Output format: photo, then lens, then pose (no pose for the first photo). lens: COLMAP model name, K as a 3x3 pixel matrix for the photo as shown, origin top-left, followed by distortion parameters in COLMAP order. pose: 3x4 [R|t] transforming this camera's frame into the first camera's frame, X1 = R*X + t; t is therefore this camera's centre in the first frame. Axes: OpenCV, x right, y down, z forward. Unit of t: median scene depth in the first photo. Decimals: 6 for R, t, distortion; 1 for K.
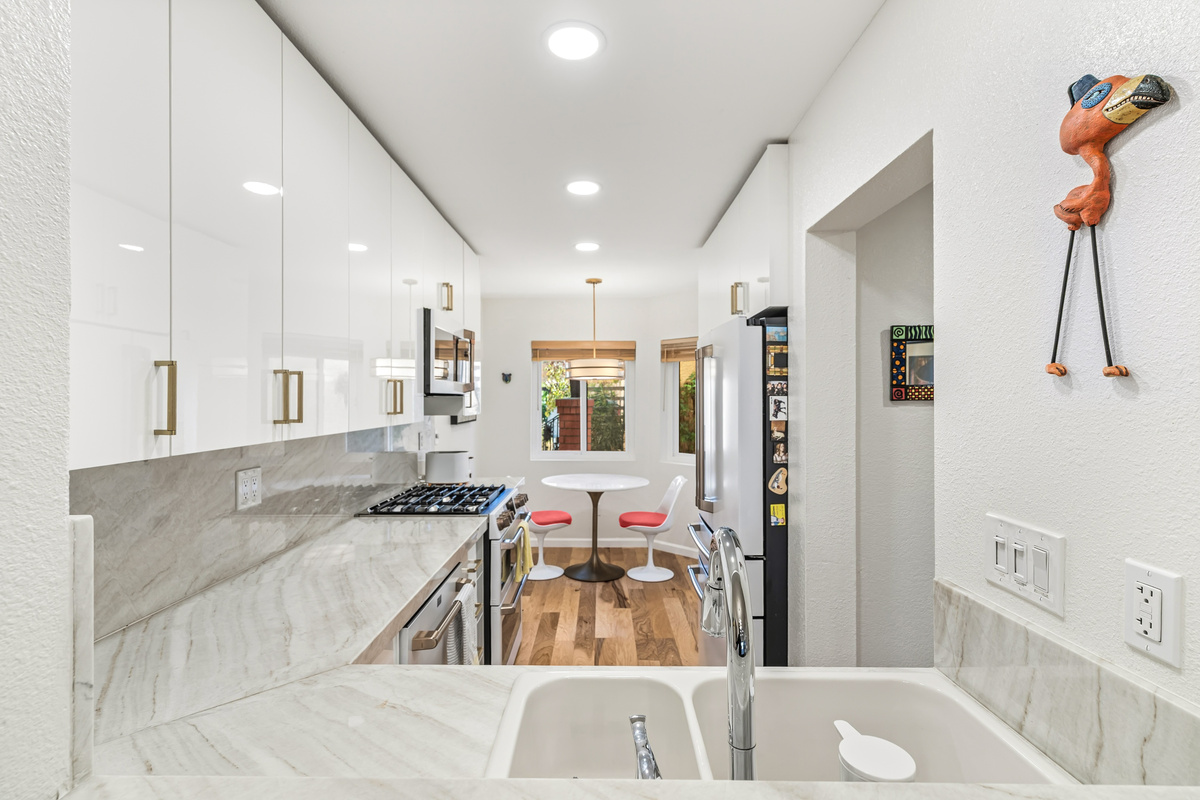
lens RADIAL K [[553.2, 0, 590.8], [0, 553.2, 398.8], [0, 0, 1]] dist [0.000579, -0.000903]
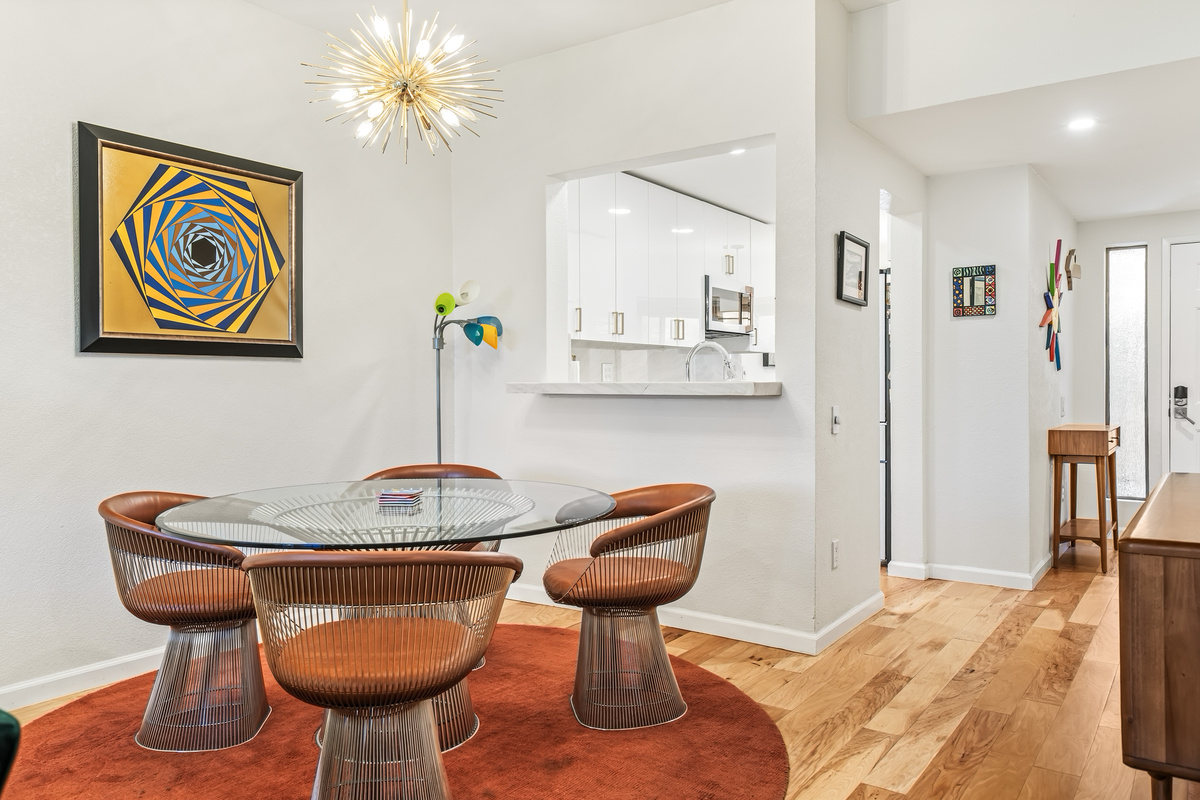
lens RADIAL K [[871.0, 0, 599.2], [0, 871.0, 395.2], [0, 0, 1]] dist [0.009290, 0.002400]
pose [[0.826480, 0.003432, -0.562955, 1.098320], [0.002526, 0.999949, 0.009805, 0.195821], [0.562960, -0.009526, 0.826429, -1.572202]]
